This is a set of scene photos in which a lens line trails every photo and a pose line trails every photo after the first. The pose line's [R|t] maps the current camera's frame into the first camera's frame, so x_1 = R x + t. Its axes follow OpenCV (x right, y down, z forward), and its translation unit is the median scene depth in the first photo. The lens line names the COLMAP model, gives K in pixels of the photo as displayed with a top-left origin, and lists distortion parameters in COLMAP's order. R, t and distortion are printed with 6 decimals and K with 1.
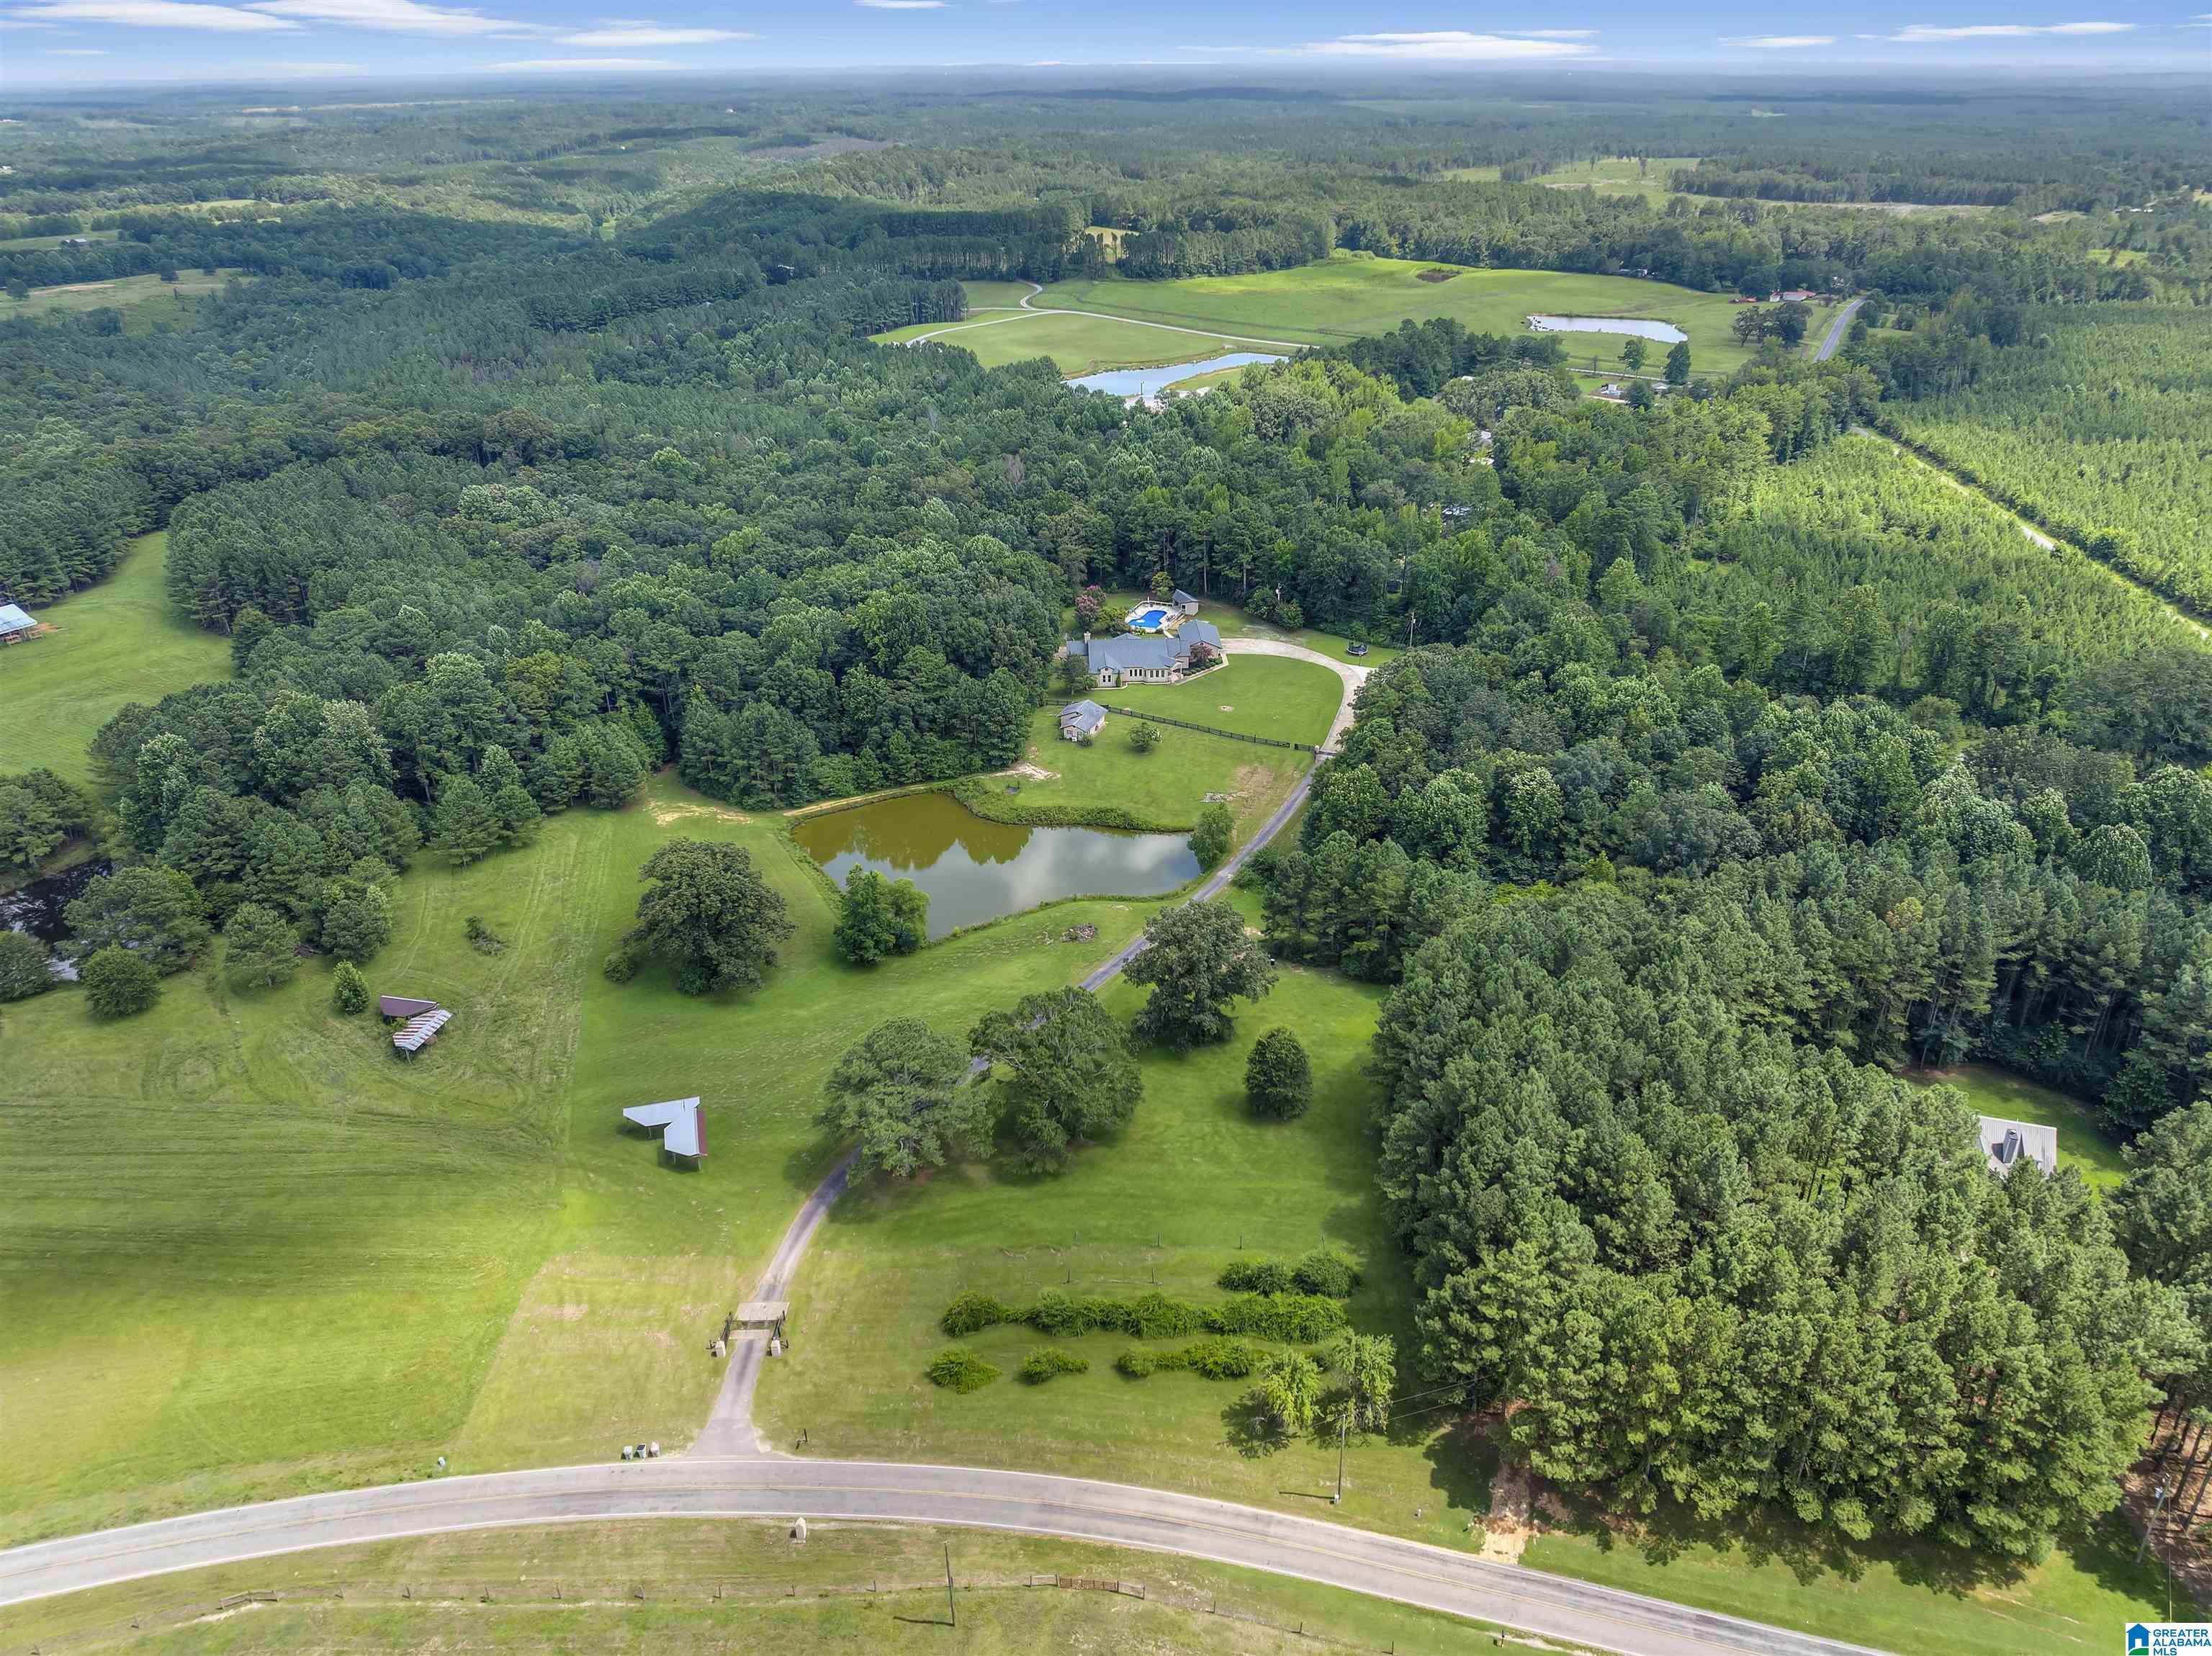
lens RADIAL K [[1525.7, 0, 1106.0], [0, 1525.7, 828.0], [0, 0, 1]] dist [-0.039205, 0.002559]
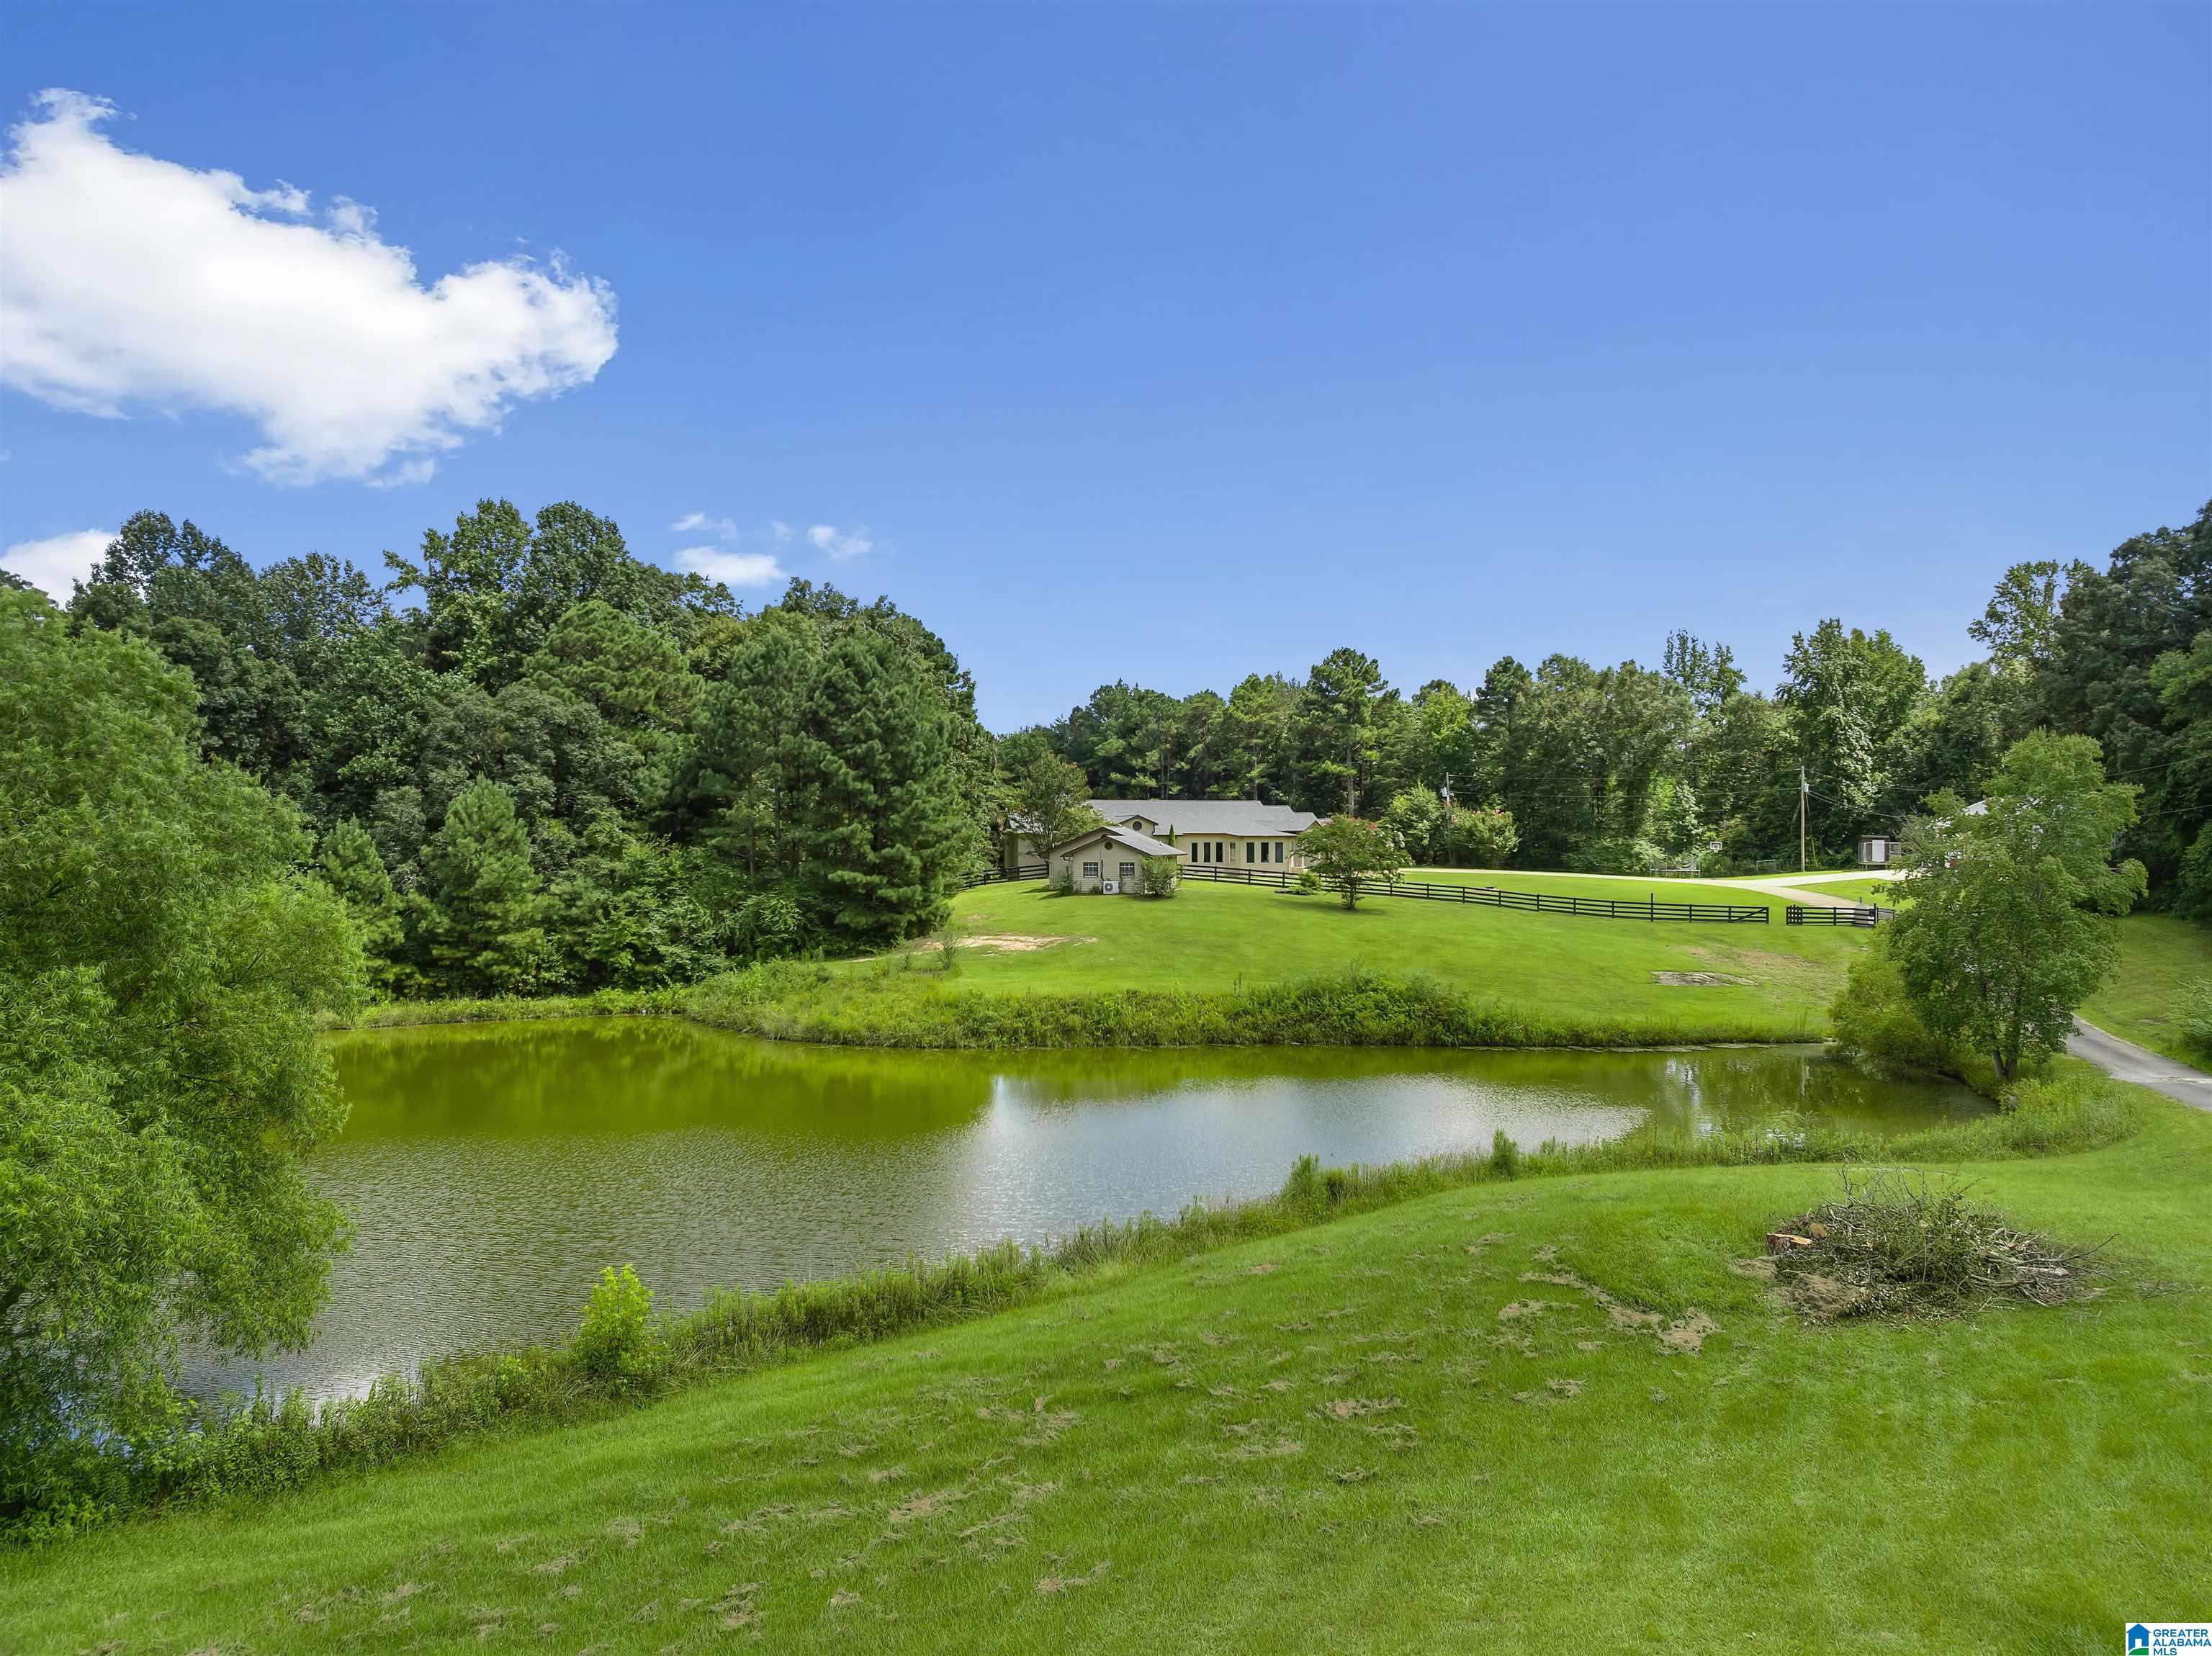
lens RADIAL K [[1538.5, 0, 1106.0], [0, 1538.5, 828.0], [0, 0, 1]] dist [0.005296, -0.104284]
pose [[0.989156, 0.013168, 0.146274, -0.085093], [0.054551, 0.891779, -0.449172, 0.087284], [-0.136359, 0.452281, 0.881390, 0.931917]]
